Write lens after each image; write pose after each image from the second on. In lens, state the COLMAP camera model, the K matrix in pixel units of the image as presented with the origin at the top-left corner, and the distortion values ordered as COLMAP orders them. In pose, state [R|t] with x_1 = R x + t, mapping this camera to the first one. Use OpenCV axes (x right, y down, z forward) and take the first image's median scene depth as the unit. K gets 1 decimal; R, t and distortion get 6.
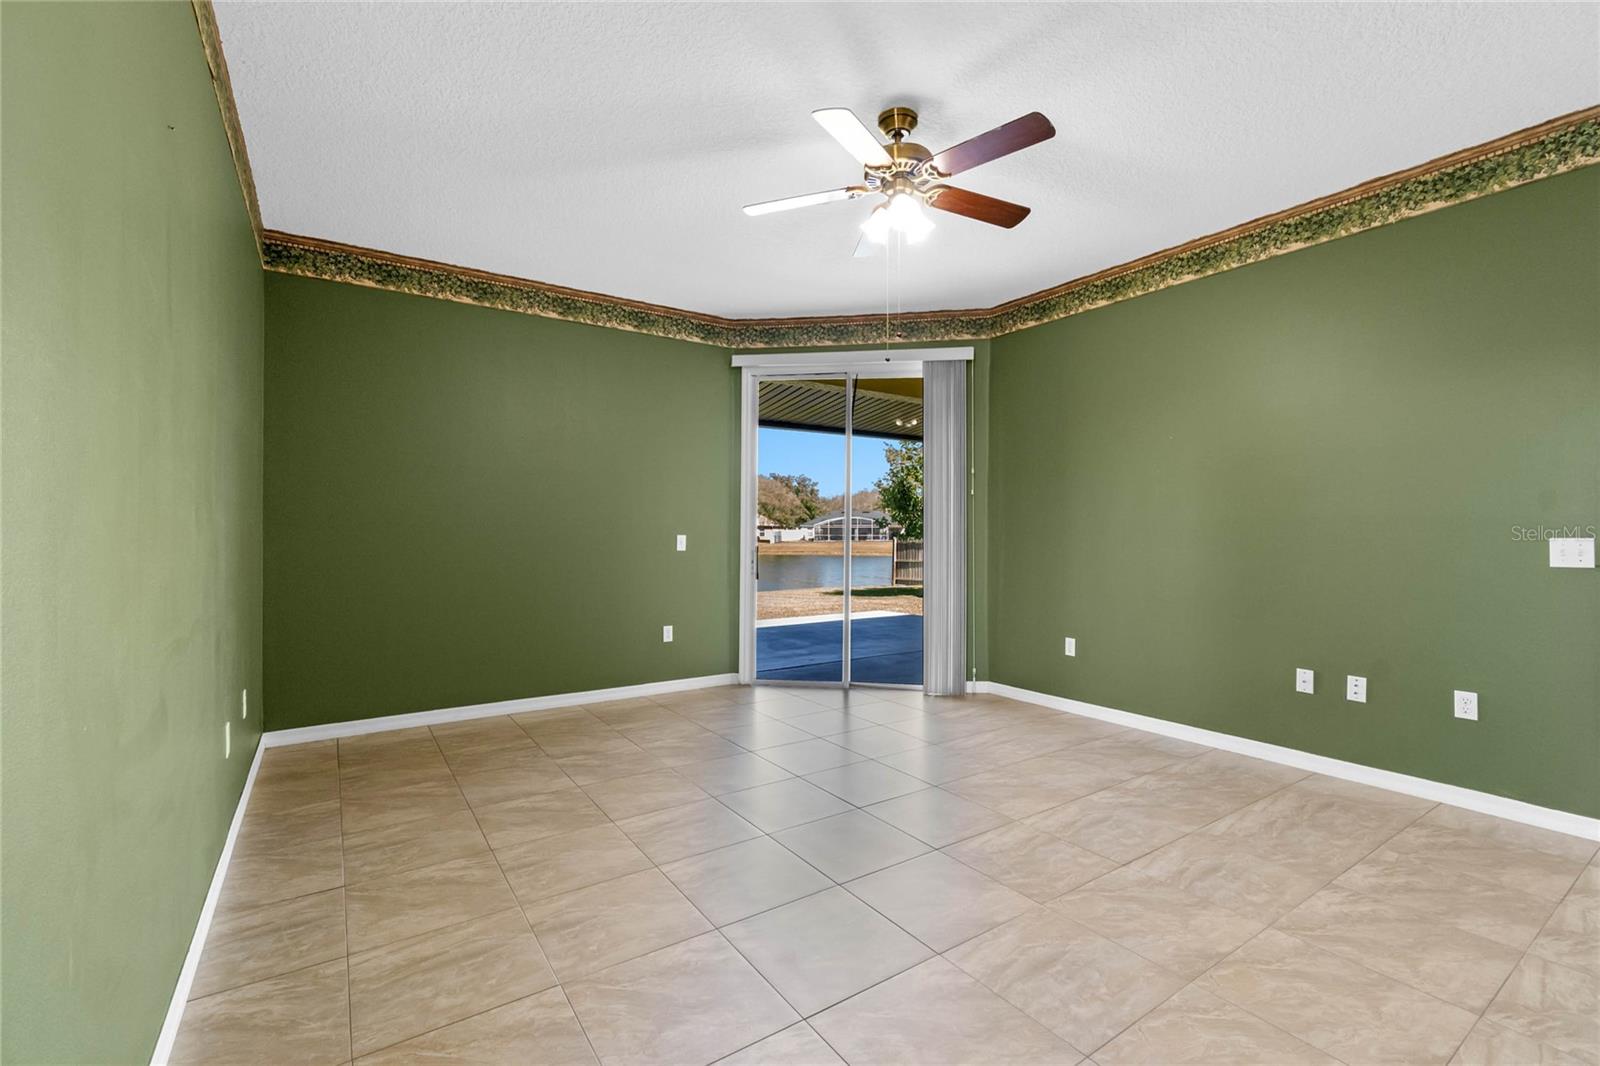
lens RADIAL K [[687.4, 0, 797.3], [0, 687.4, 536.0], [0, 0, 1]] dist [-0.003820, 0.000471]
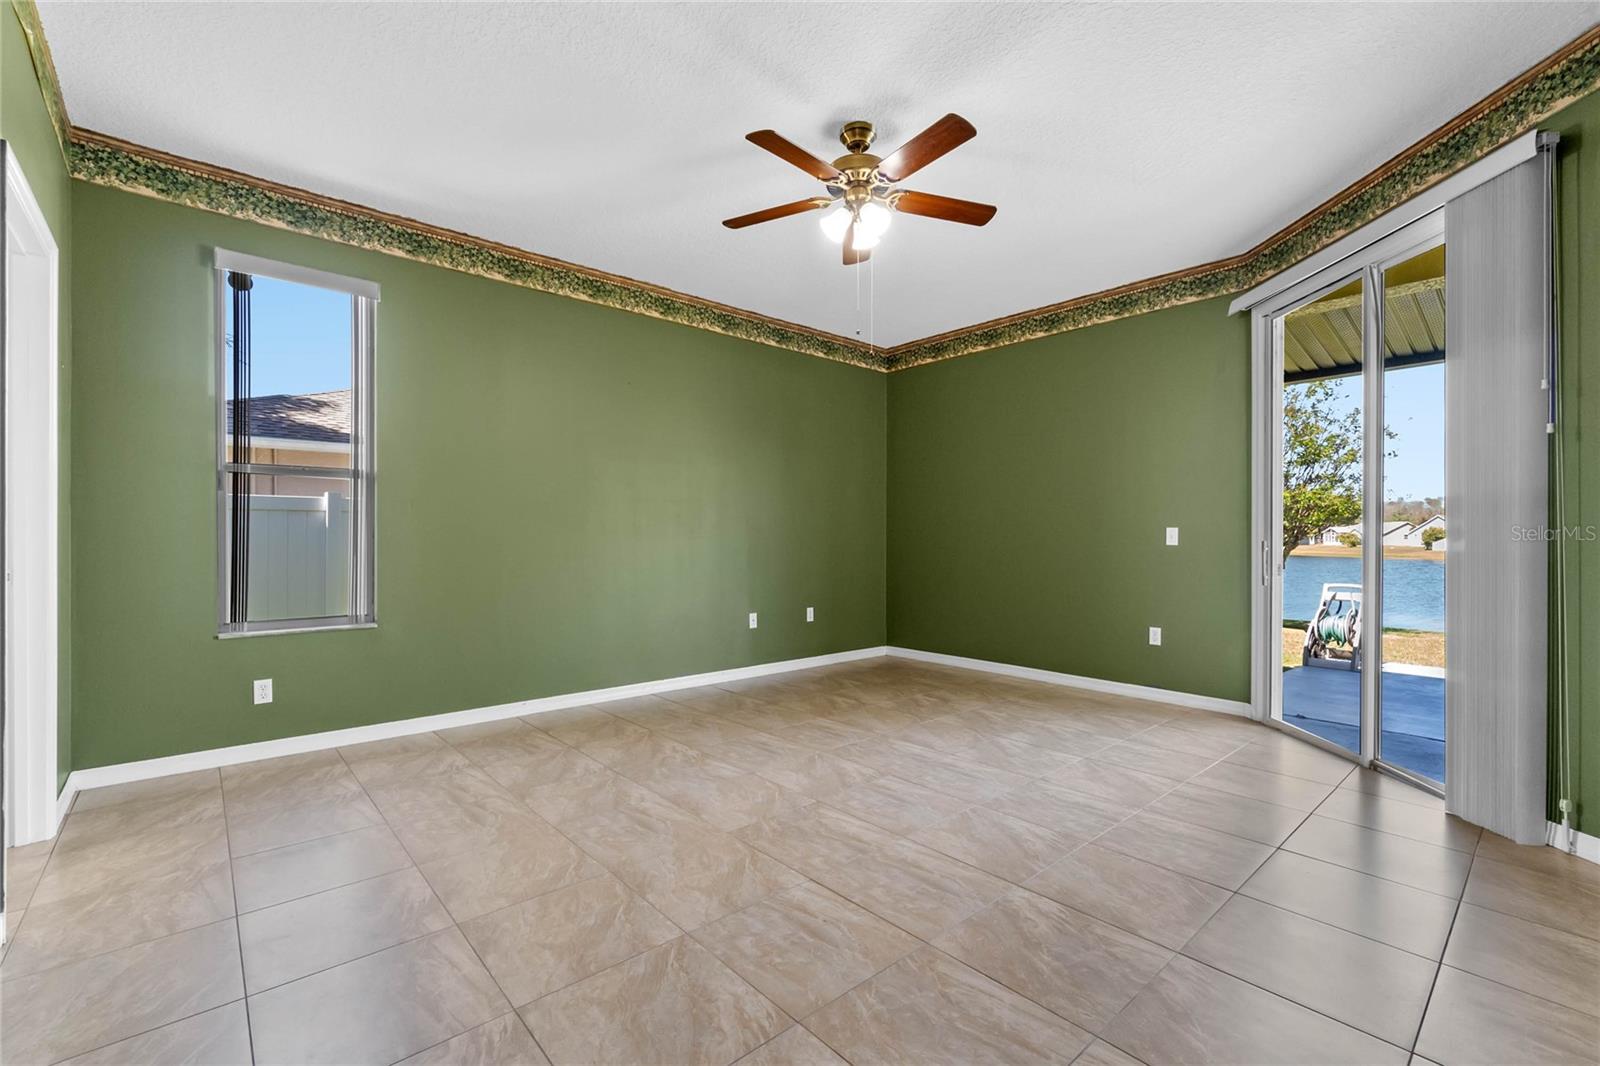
lens RADIAL K [[687.4, 0, 797.3], [0, 687.4, 536.0], [0, 0, 1]] dist [-0.003820, 0.000471]
pose [[0.131762, -0.002606, -0.991278, 1.247843], [-0.009664, 0.999946, -0.003913, 0.034711], [0.991234, 0.010095, 0.131729, 0.789951]]
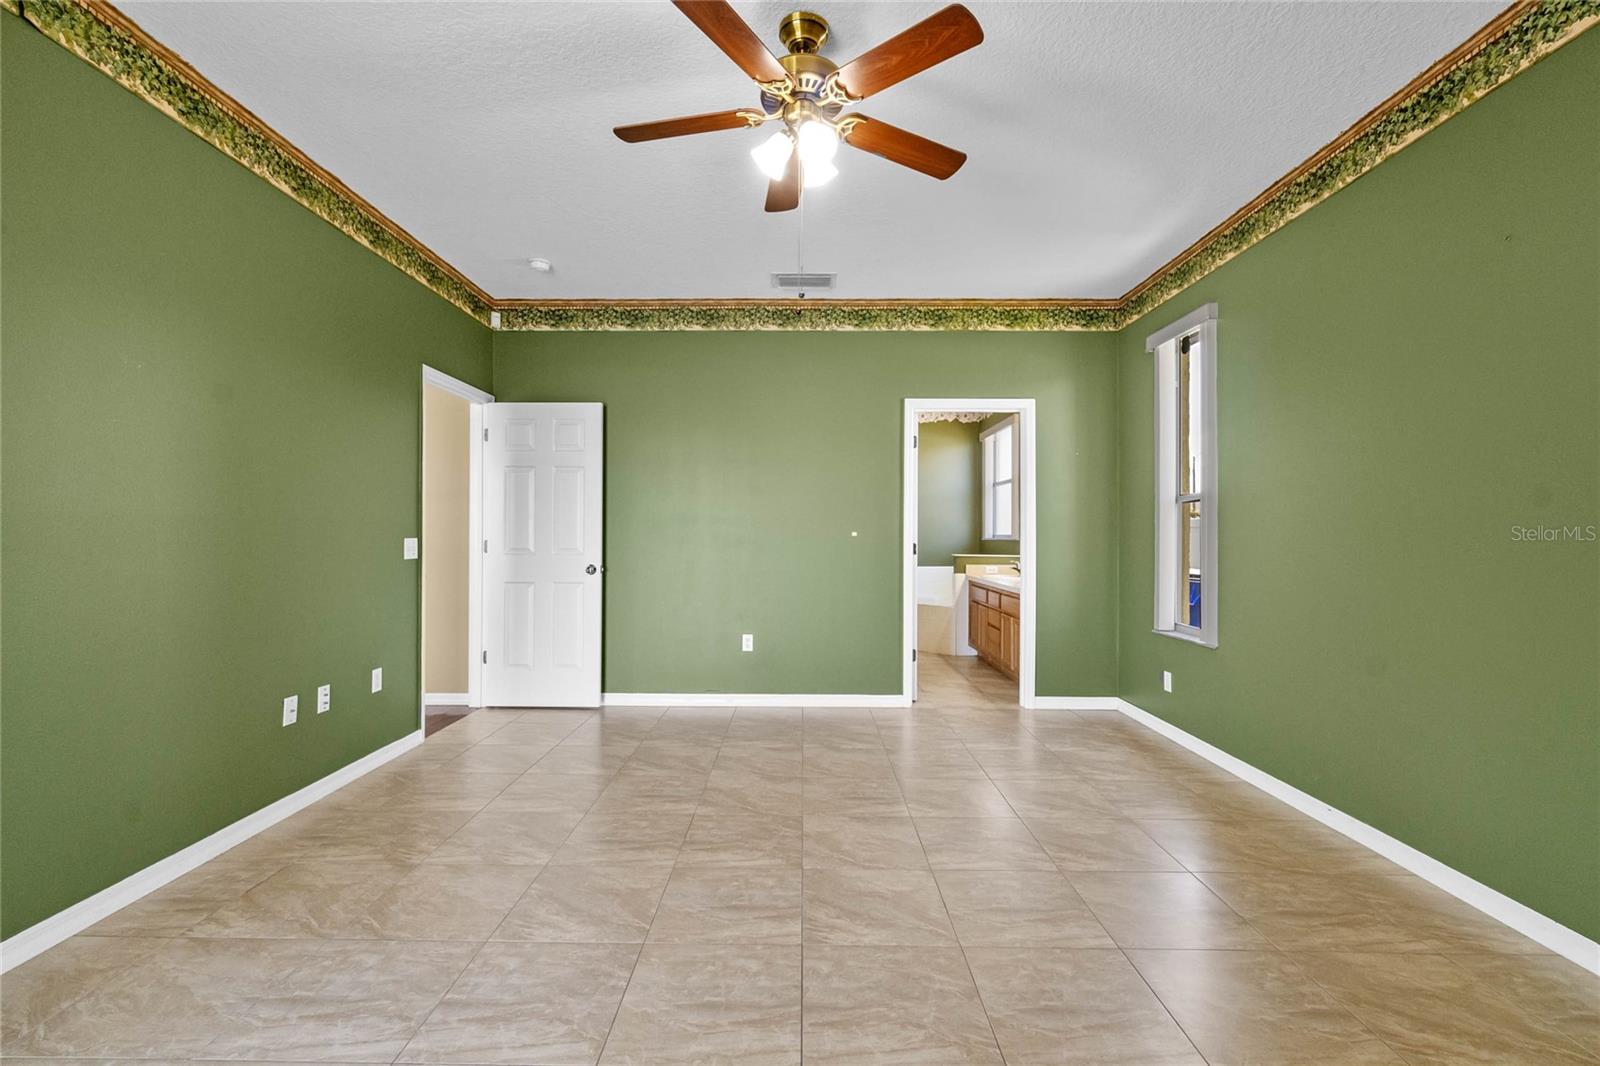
lens RADIAL K [[687.4, 0, 797.3], [0, 687.4, 536.0], [0, 0, 1]] dist [-0.003820, 0.000471]
pose [[-0.823763, -0.004859, 0.566914, -0.320098], [-0.001069, 0.999975, 0.007017, -0.012288], [-0.566934, 0.005174, -0.823747, 1.727367]]
